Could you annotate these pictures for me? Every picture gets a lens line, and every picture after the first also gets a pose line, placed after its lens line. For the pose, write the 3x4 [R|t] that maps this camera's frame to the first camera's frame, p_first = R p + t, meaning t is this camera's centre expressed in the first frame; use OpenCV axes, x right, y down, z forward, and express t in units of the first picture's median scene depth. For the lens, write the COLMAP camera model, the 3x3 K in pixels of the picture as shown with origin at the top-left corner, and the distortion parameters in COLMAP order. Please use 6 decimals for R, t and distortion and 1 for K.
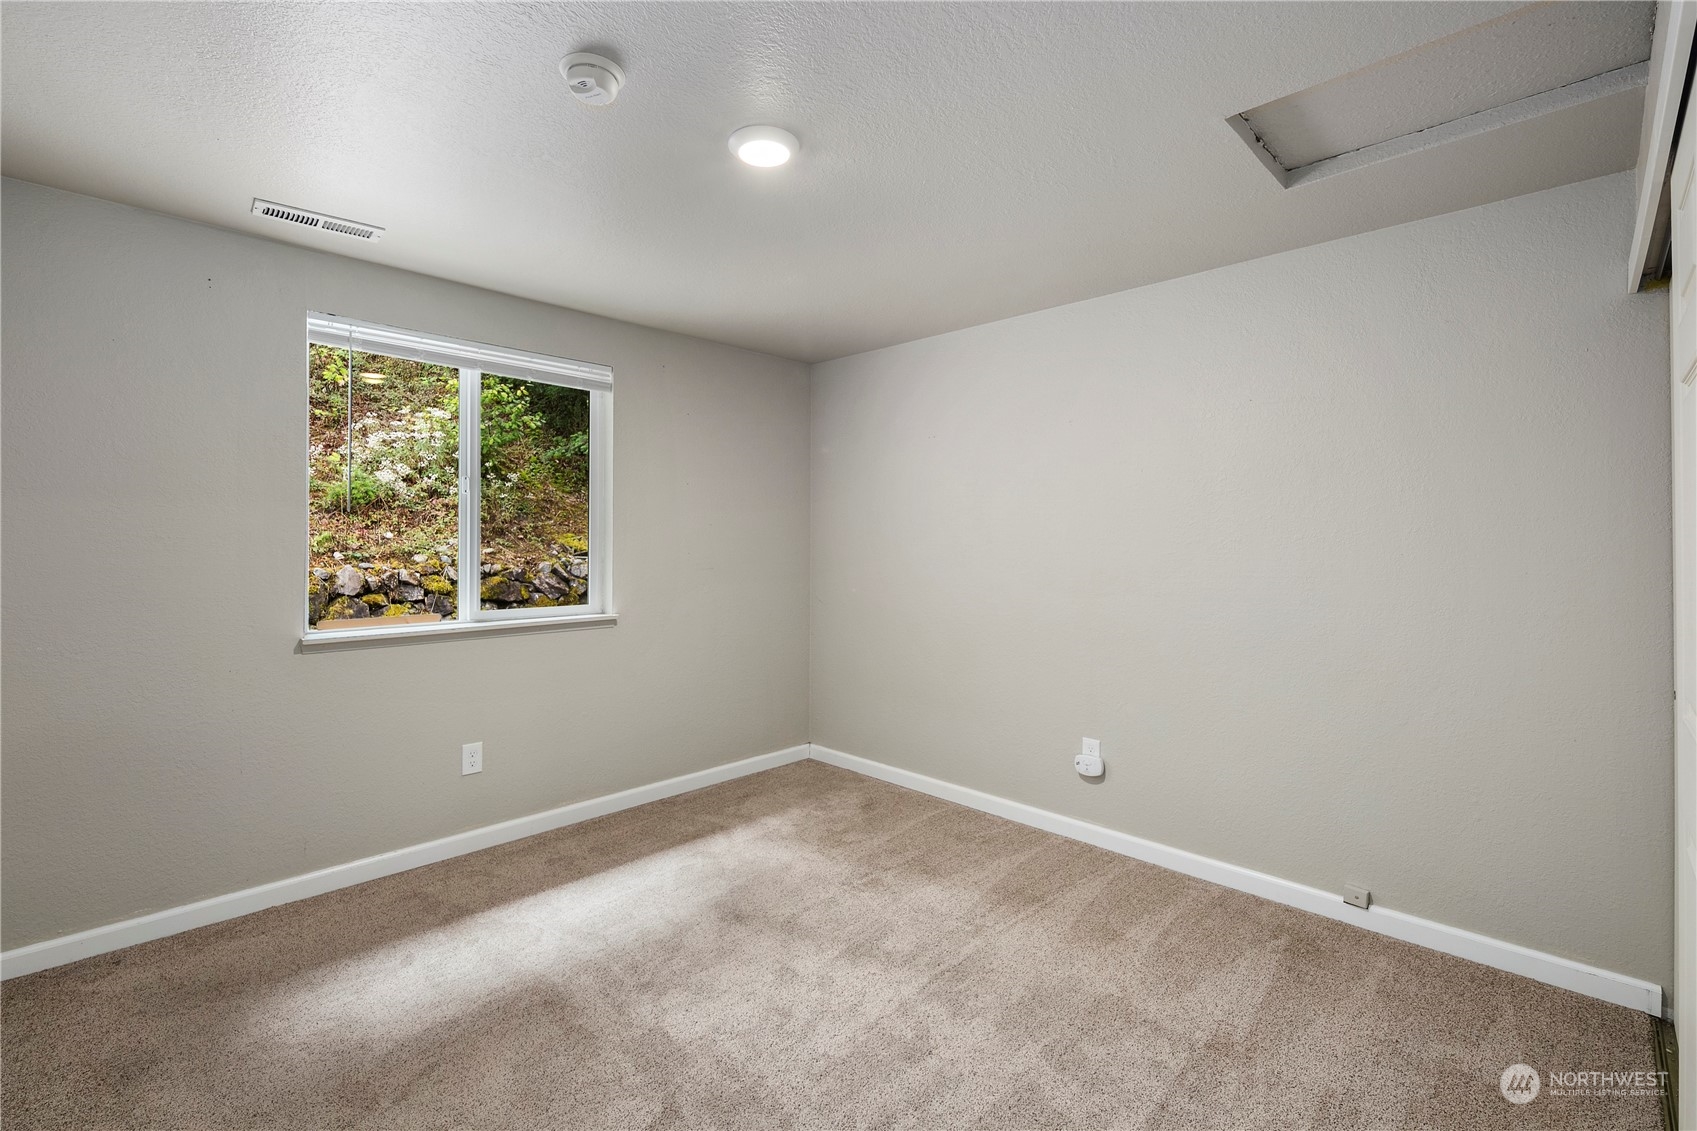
lens RADIAL K [[737.3, 0, 845.6], [0, 737.3, 550.1], [0, 0, 1]] dist [0.001307, -0.000049]
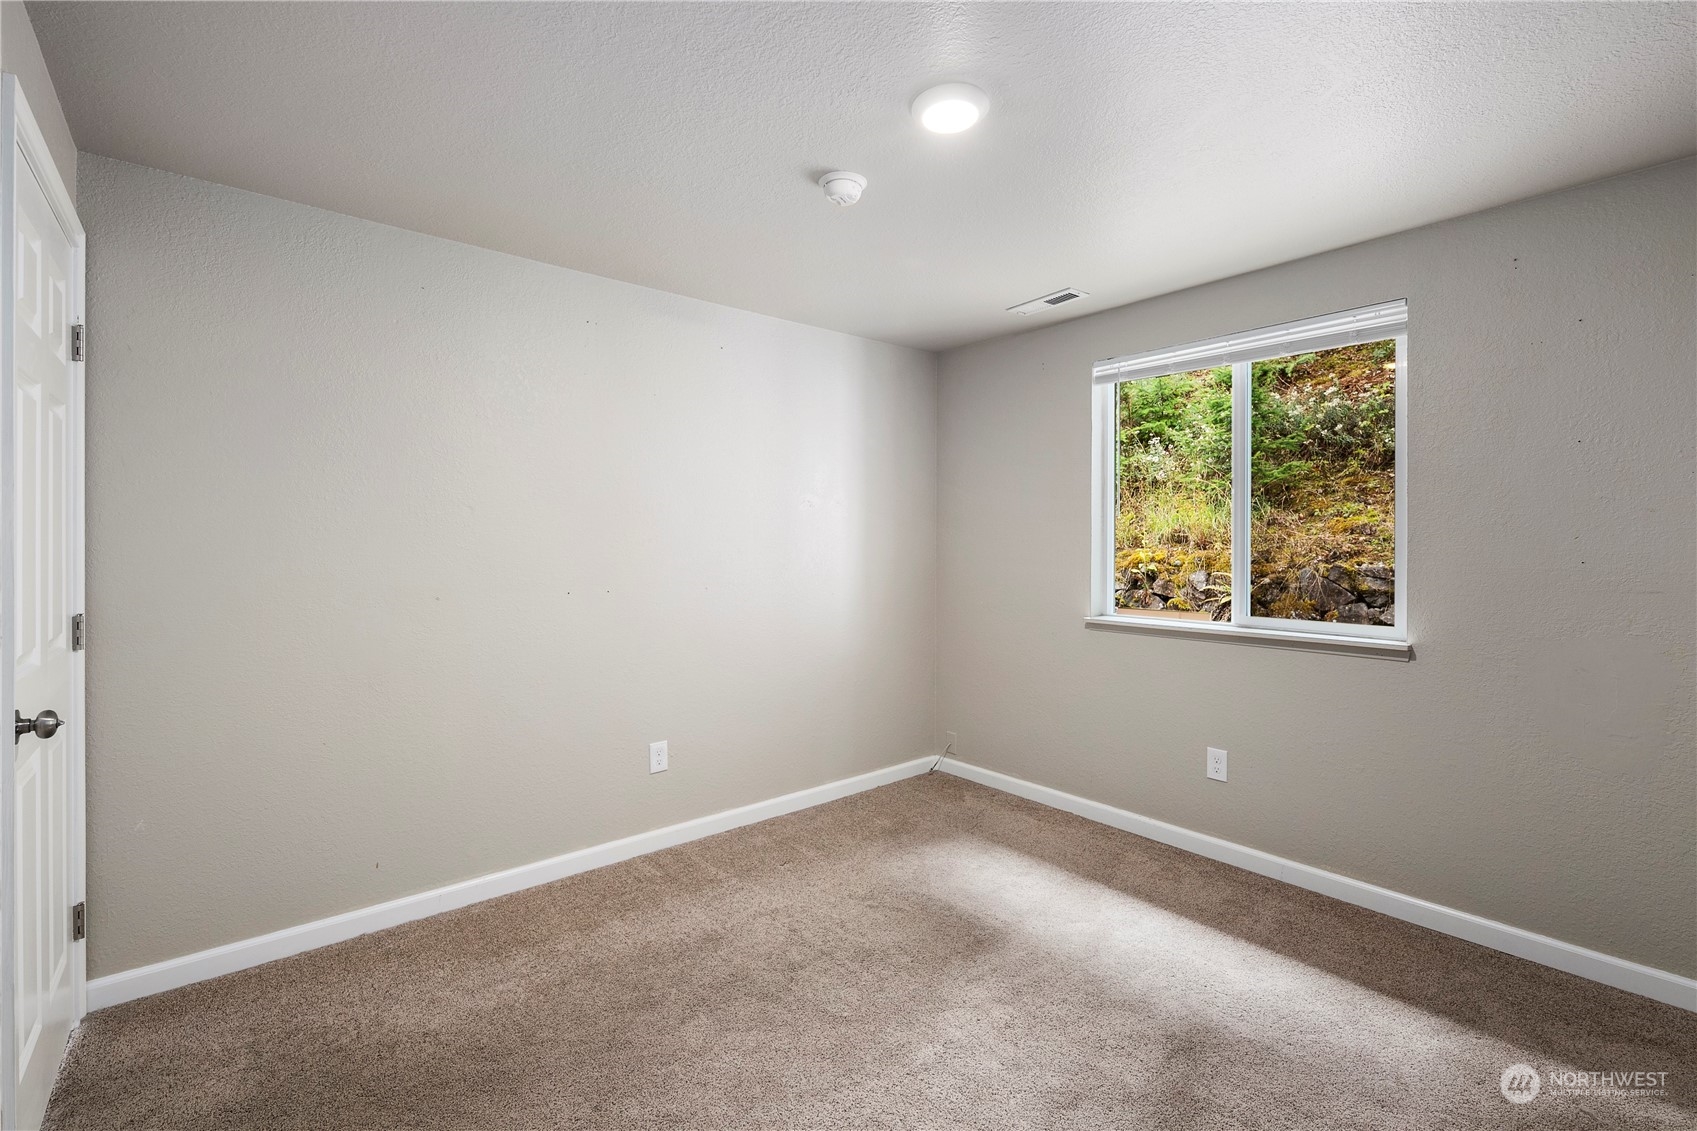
lens RADIAL K [[737.3, 0, 845.6], [0, 737.3, 550.1], [0, 0, 1]] dist [0.001307, -0.000049]
pose [[-0.087100, 0.008843, -0.996160, 0.564980], [-0.010277, 0.999899, 0.009775, -0.006163], [0.996147, 0.011089, -0.087001, 0.660403]]
